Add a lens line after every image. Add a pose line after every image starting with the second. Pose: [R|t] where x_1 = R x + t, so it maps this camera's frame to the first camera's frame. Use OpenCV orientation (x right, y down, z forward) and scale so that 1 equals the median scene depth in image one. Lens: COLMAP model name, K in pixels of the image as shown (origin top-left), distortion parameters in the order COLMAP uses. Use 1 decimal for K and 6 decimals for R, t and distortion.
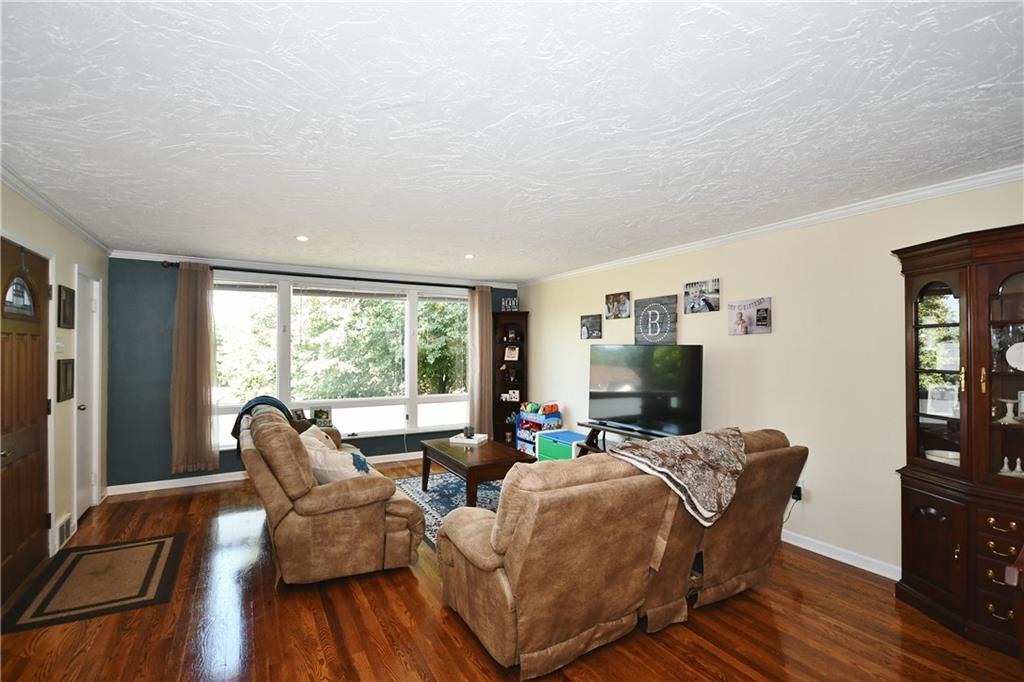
lens RADIAL K [[467.5, 0, 513.6], [0, 467.5, 346.1], [0, 0, 1]] dist [-0.005324, -0.001989]
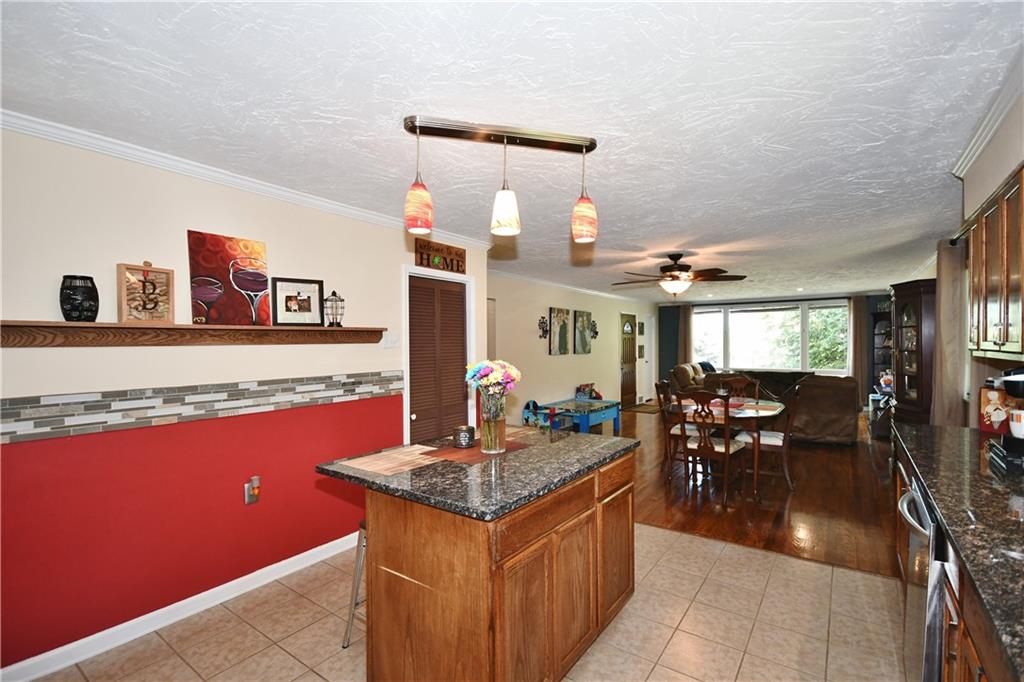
lens RADIAL K [[467.5, 0, 512.6], [0, 467.5, 345.0], [0, 0, 1]] dist [-0.005324, -0.001989]
pose [[0.401539, -0.001254, -0.915841, 1.275369], [0.017992, 0.999817, 0.006520, -0.006913], [0.915665, -0.019096, 0.401488, -0.860612]]
